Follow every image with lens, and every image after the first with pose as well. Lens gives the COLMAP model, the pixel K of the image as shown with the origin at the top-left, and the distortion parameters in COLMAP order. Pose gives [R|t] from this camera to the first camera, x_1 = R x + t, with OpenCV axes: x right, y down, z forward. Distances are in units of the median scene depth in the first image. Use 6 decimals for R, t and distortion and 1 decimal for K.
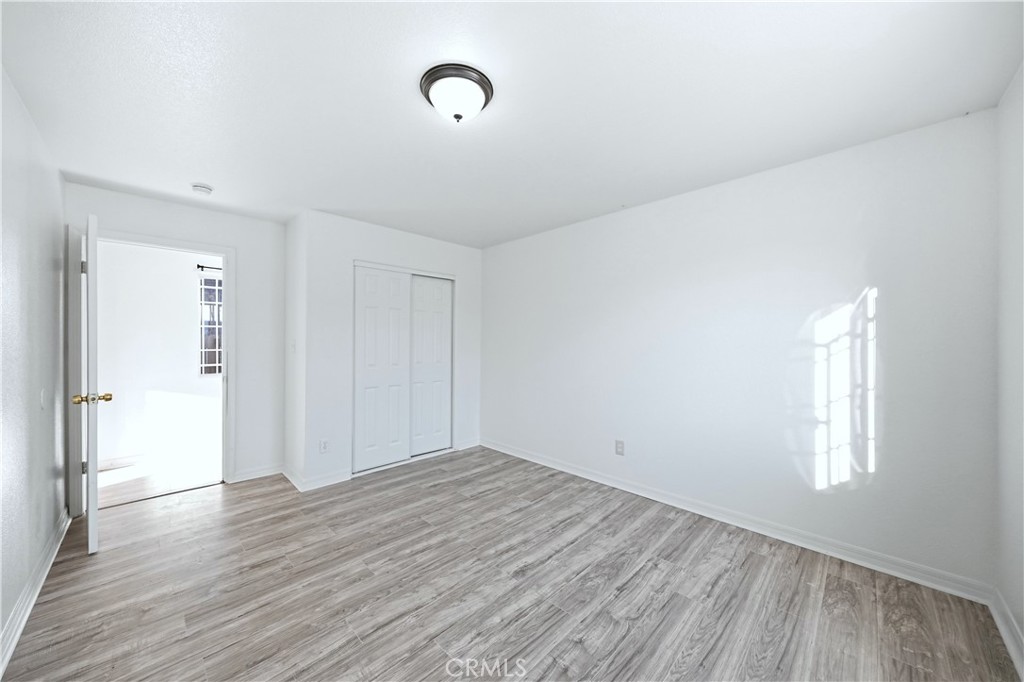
lens RADIAL K [[368.4, 0, 519.7], [0, 368.4, 341.7], [0, 0, 1]] dist [0.001555, 0.000107]
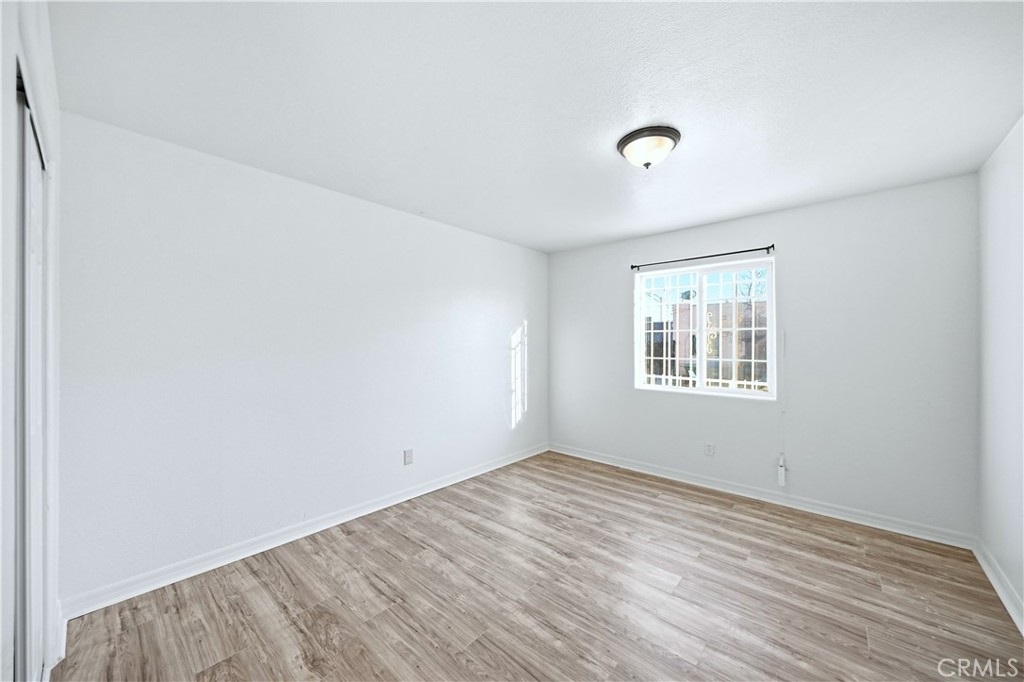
lens RADIAL K [[368.4, 0, 502.9], [0, 368.4, 350.5], [0, 0, 1]] dist [0.001555, 0.000107]
pose [[-0.030300, -0.020007, 0.999341, -0.979818], [-0.003754, 0.999795, 0.019903, -0.017331], [-0.999534, -0.003149, -0.030369, 1.098318]]
